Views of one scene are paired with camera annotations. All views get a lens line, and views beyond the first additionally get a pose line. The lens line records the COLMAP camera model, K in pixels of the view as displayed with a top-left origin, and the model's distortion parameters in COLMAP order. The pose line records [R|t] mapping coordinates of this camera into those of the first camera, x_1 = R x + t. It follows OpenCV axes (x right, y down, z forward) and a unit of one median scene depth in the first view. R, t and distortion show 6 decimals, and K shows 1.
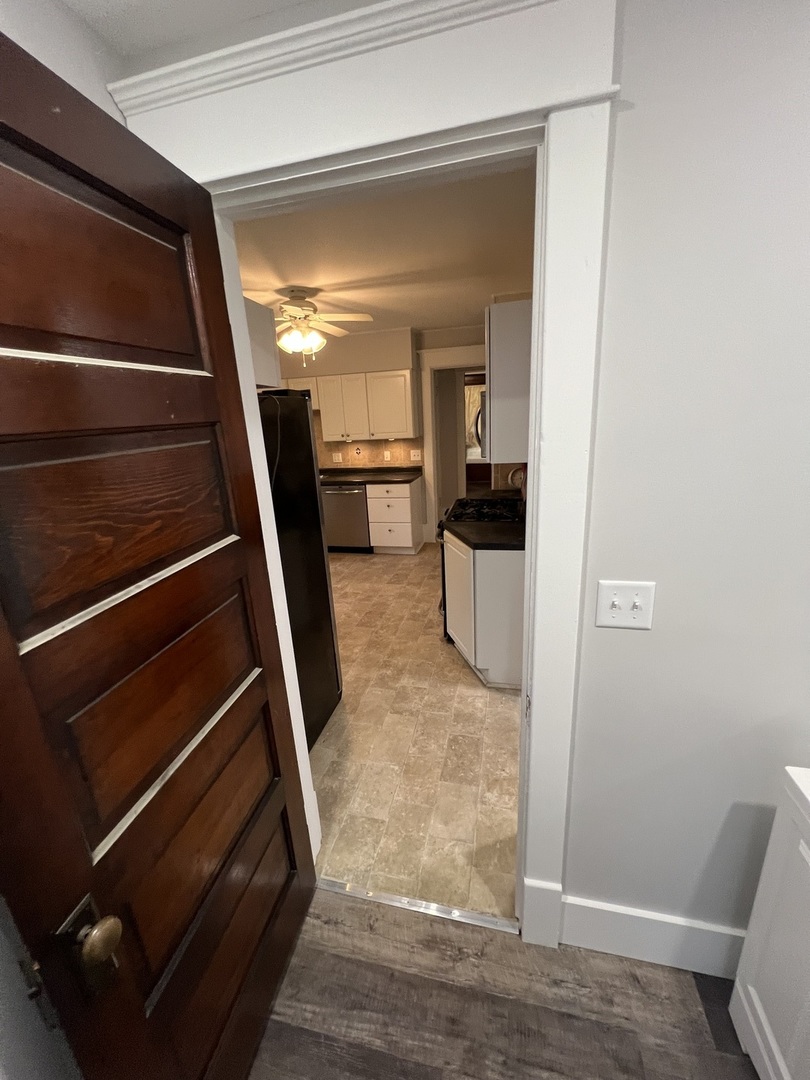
lens RADIAL K [[430.6, 0, 407.0], [0, 430.6, 538.7], [0, 0, 1]] dist [0.002026, -0.001238]
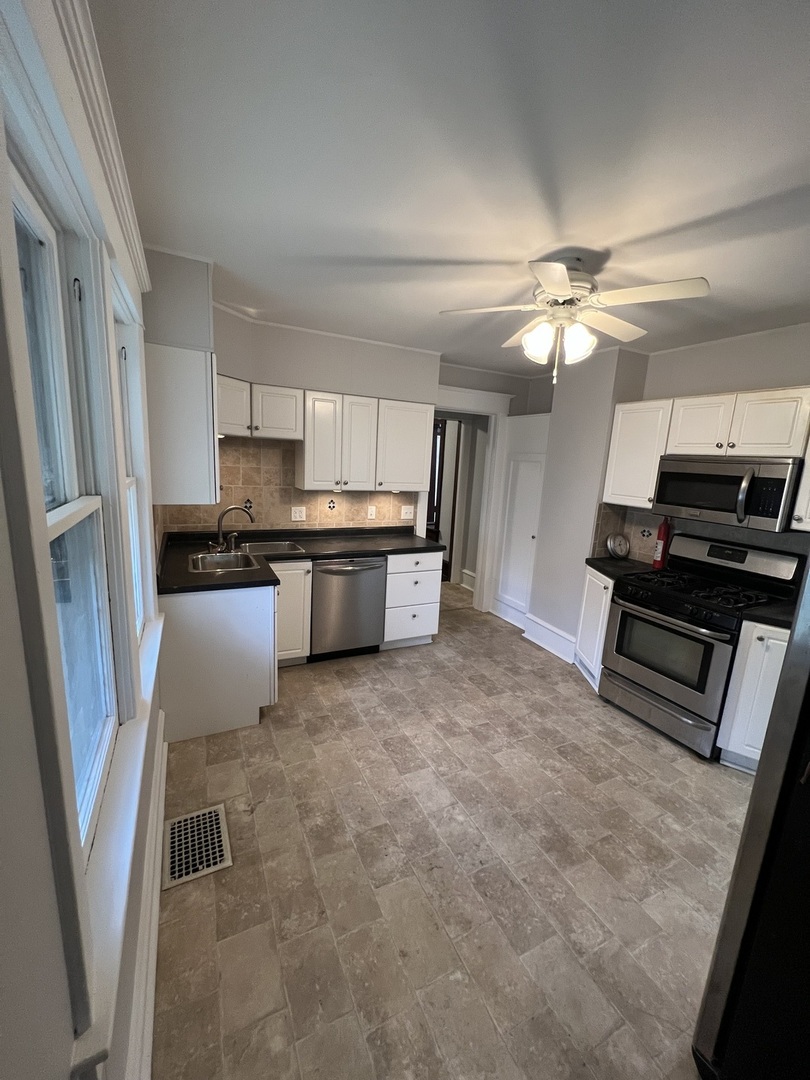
lens RADIAL K [[430.6, 0, 404.3], [0, 430.6, 539.1], [0, 0, 1]] dist [0.002026, -0.001238]
pose [[0.763328, -0.028574, 0.645379, -0.516247], [0.091962, 0.993653, -0.064774, -0.102520], [-0.639432, 0.108794, 0.761112, 0.446914]]
